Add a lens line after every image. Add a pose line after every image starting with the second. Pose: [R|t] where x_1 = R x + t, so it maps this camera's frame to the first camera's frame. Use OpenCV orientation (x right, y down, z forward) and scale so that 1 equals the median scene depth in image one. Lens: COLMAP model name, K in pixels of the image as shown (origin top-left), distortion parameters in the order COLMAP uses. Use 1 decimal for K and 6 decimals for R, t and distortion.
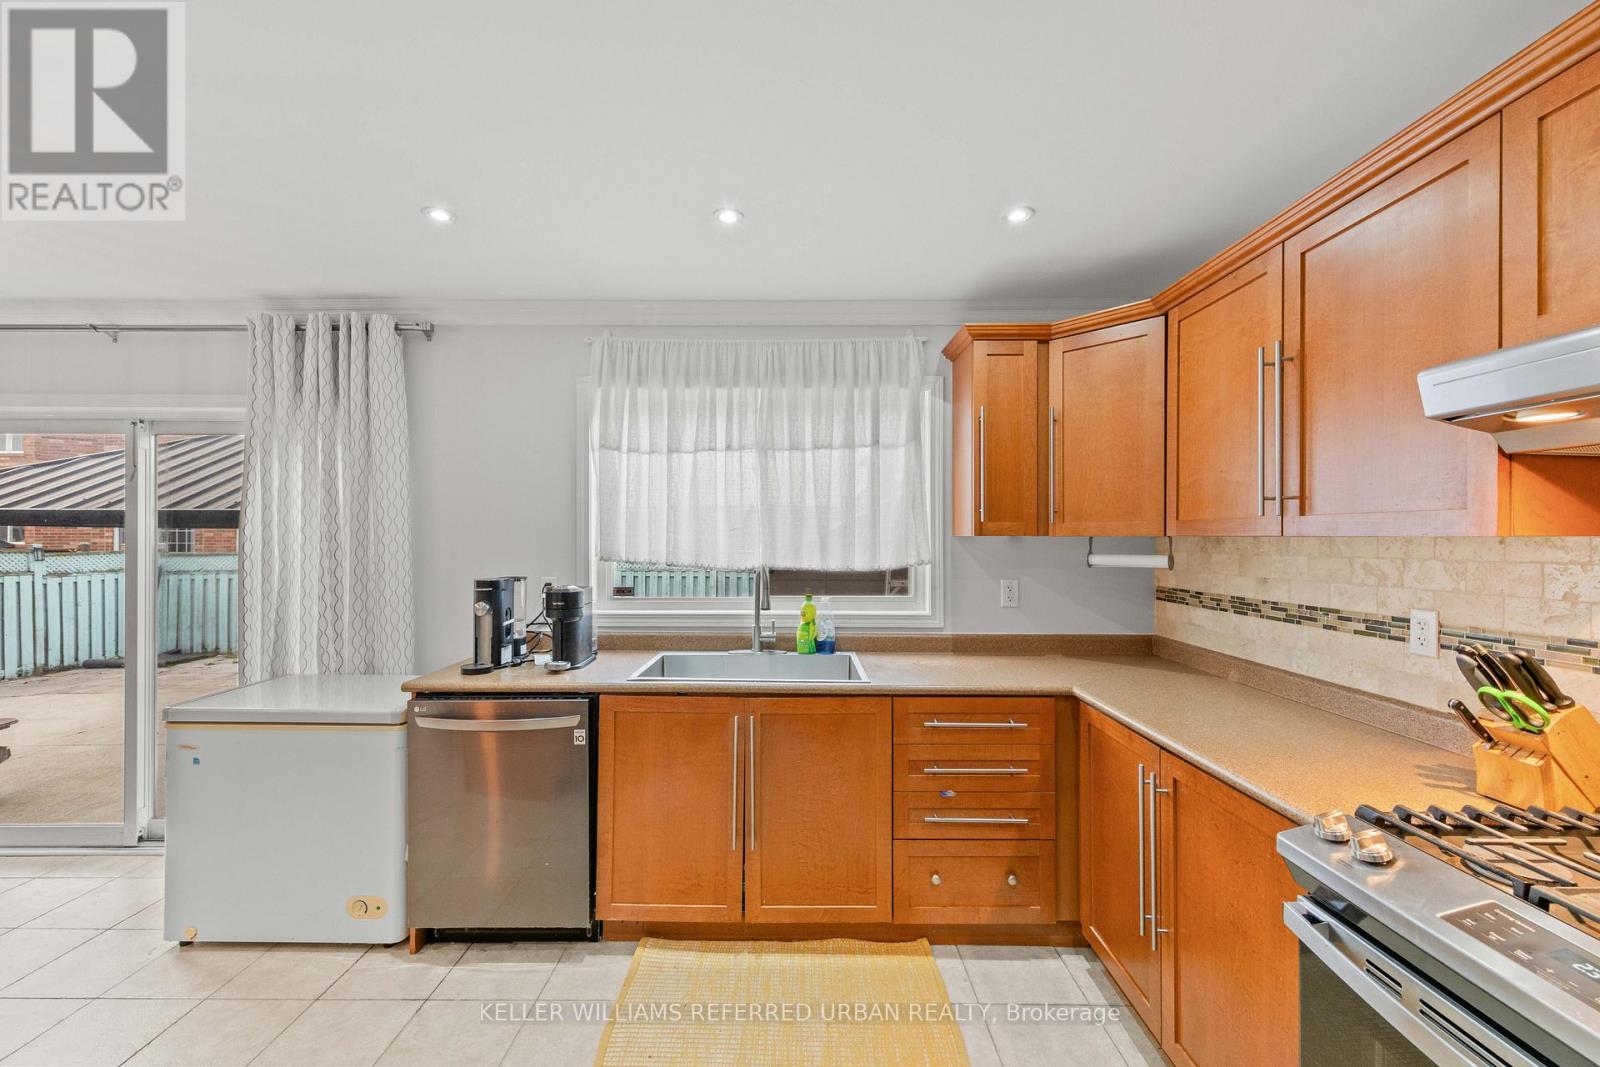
lens RADIAL K [[629.6, 0, 801.7], [0, 629.6, 534.9], [0, 0, 1]] dist [0.006626, -0.000578]
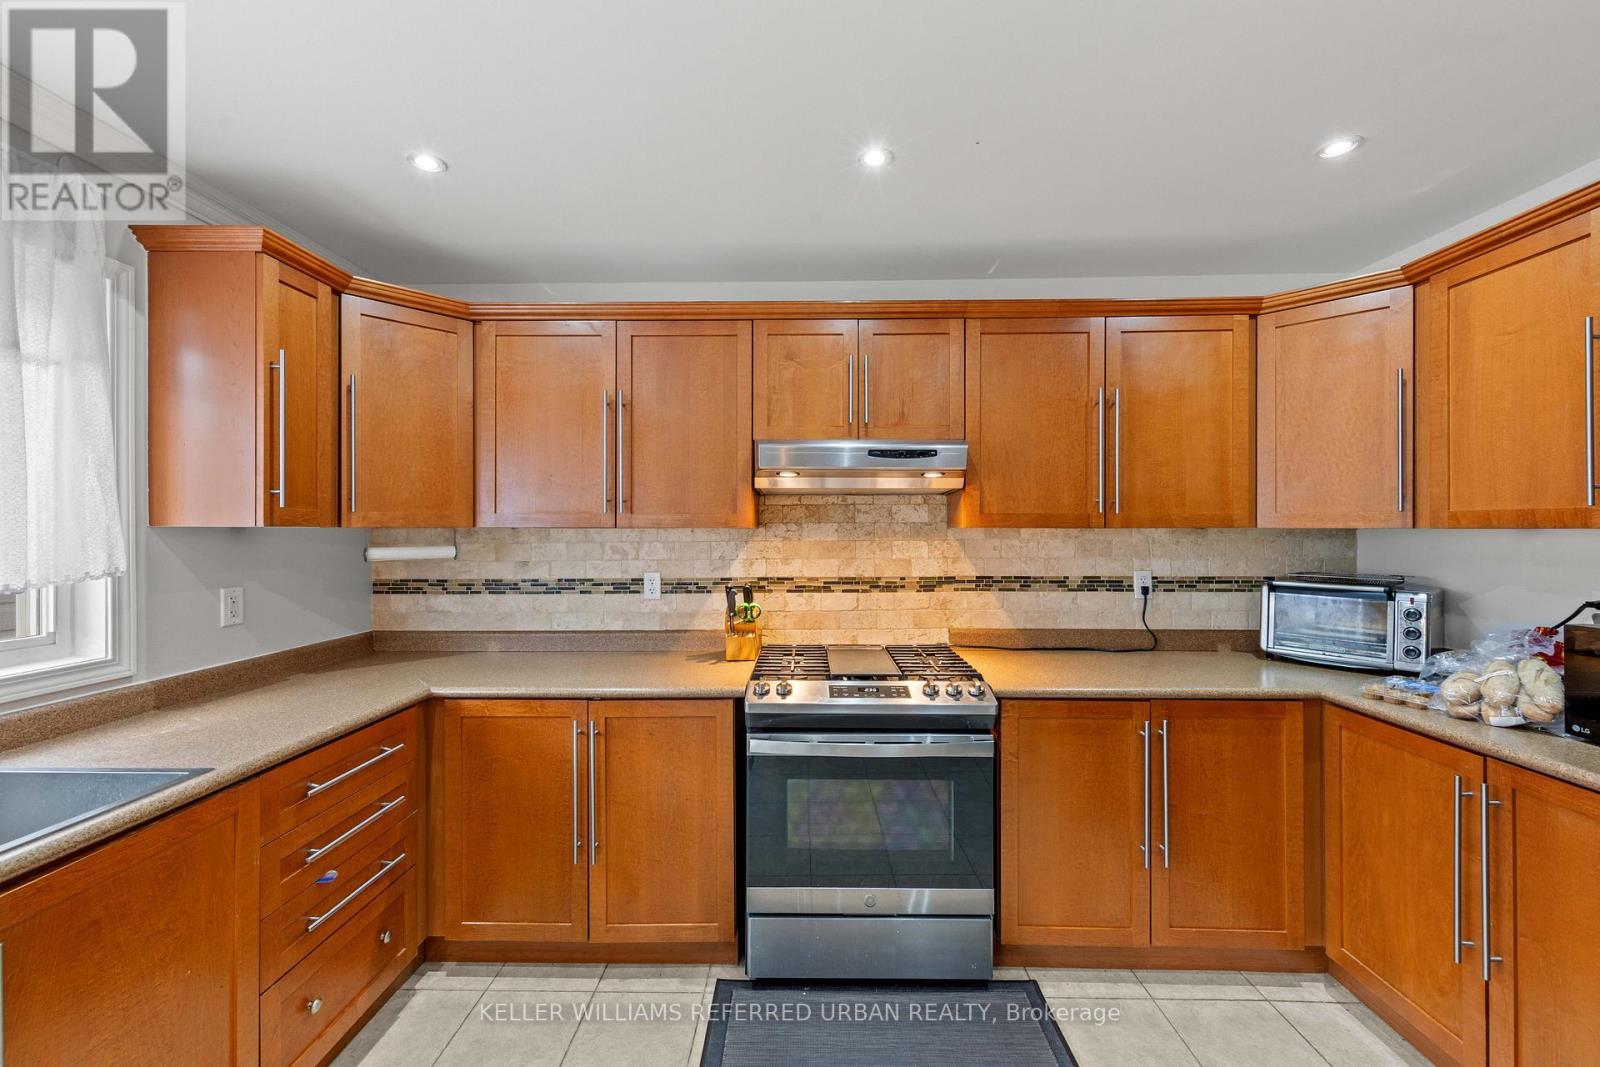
lens RADIAL K [[629.6, 0, 794.9], [0, 629.6, 527.8], [0, 0, 1]] dist [0.006626, -0.000578]
pose [[0.021289, 0.002396, 0.999770, -0.498293], [-0.002208, 0.999995, -0.002350, 0.003884], [-0.999771, -0.002157, 0.021295, 0.442200]]
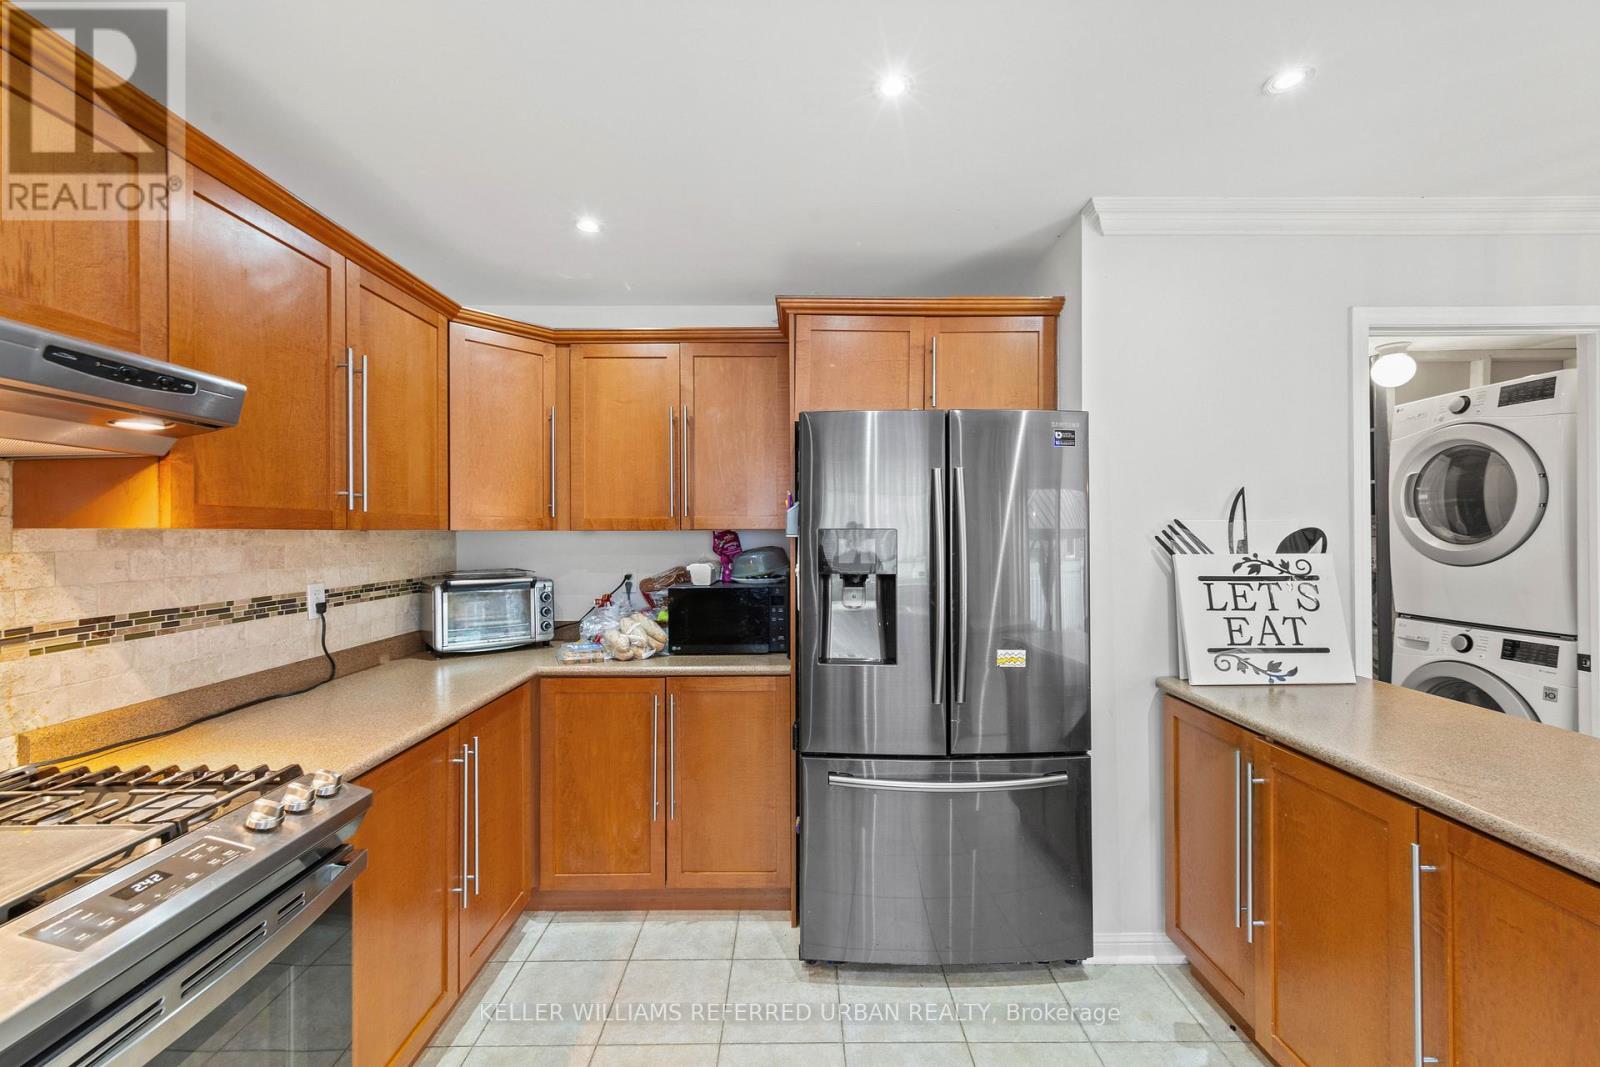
lens RADIAL K [[629.6, 0, 798.7], [0, 629.6, 531.5], [0, 0, 1]] dist [0.006626, -0.000578]
pose [[-0.999990, 0.002247, -0.003905, -0.001895], [0.002258, 0.999994, -0.002688, 0.006613], [0.003899, -0.002697, -0.999989, 0.777818]]
